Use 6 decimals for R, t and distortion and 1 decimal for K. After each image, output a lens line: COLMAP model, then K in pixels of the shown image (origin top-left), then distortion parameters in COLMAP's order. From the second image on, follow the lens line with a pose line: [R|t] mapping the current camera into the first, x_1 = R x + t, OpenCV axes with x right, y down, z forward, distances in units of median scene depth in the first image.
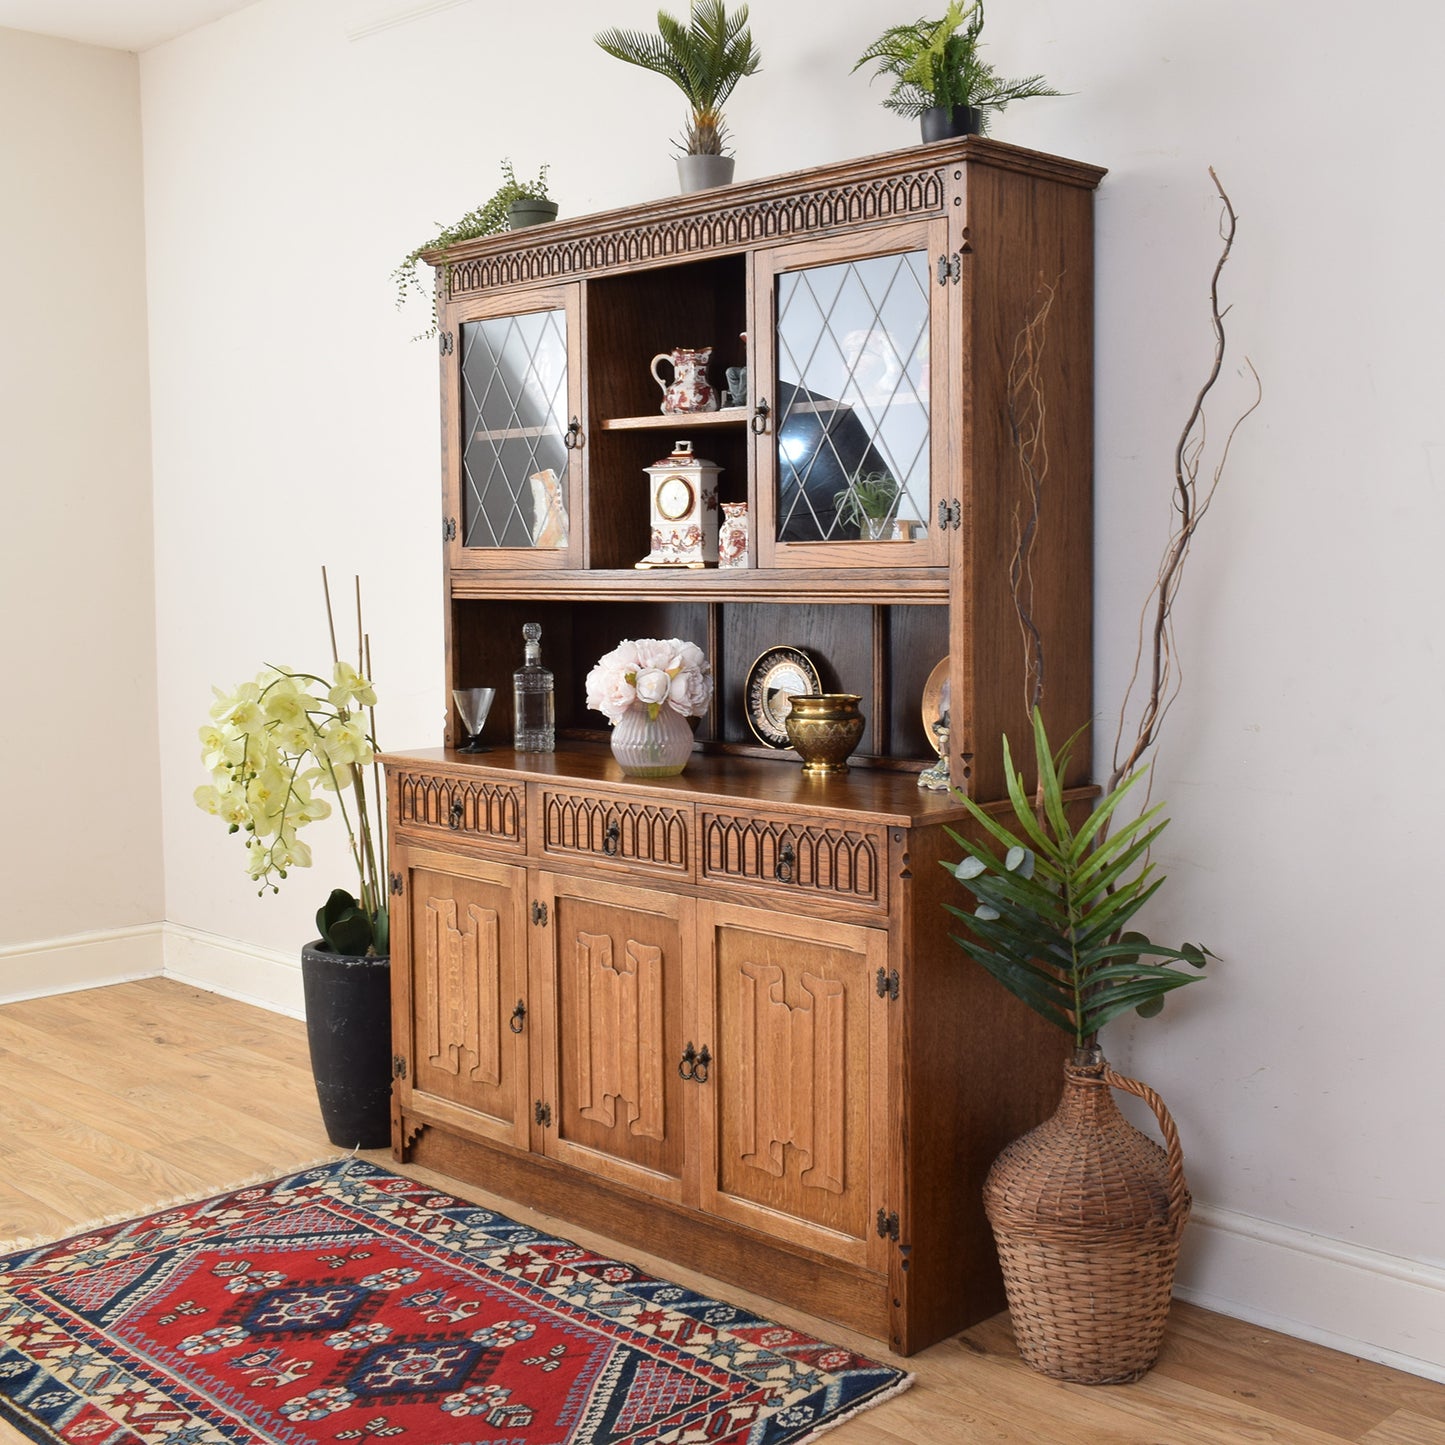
lens RADIAL K [[1829.4, 0, 752.9], [0, 1829.4, 666.9], [0, 0, 1]] dist [-0.003262, -0.030111]
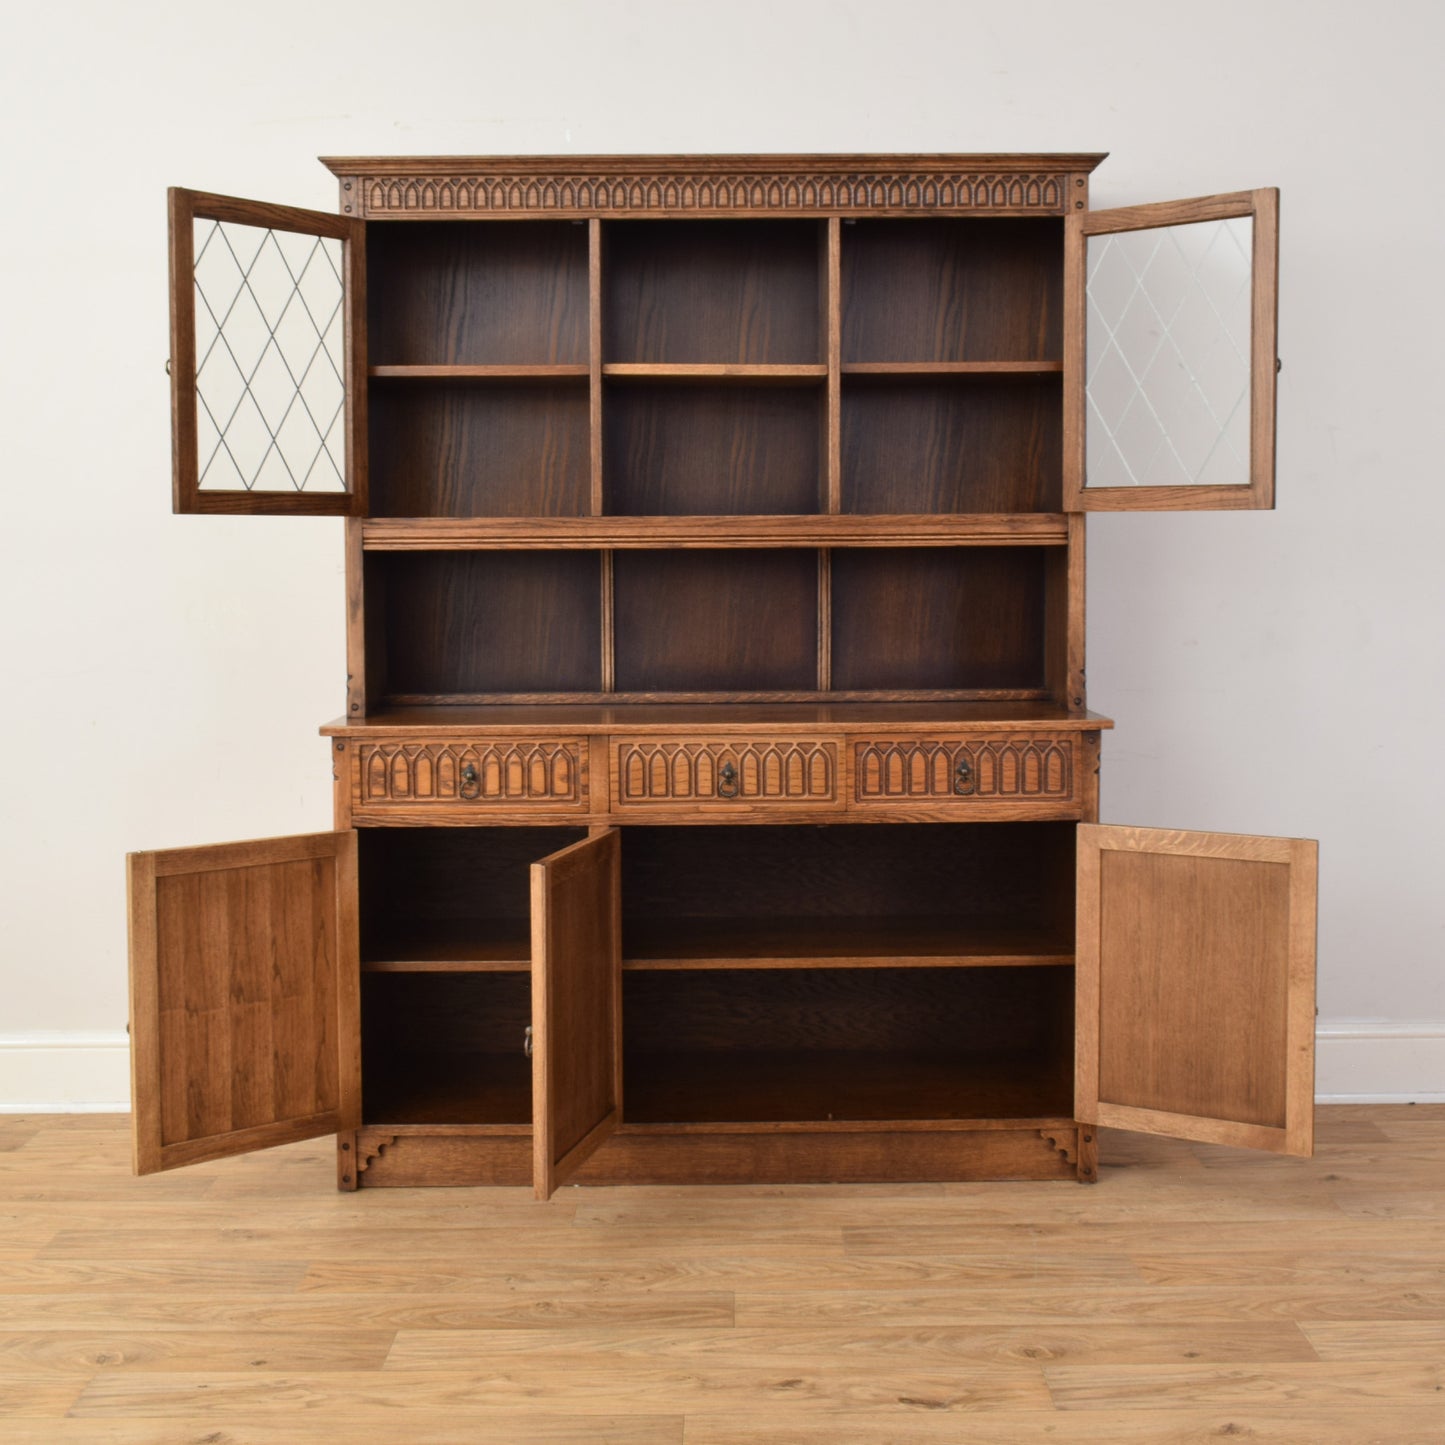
lens RADIAL K [[1905.7, 0, 726.0], [0, 1905.7, 656.3], [0, 0, 1]] dist [-0.013908, 0.012108]
pose [[0.708480, -0.035024, 0.704862, -0.850242], [0.041604, 0.999104, 0.007827, 0.017879], [-0.704504, 0.023780, 0.709302, 0.263910]]
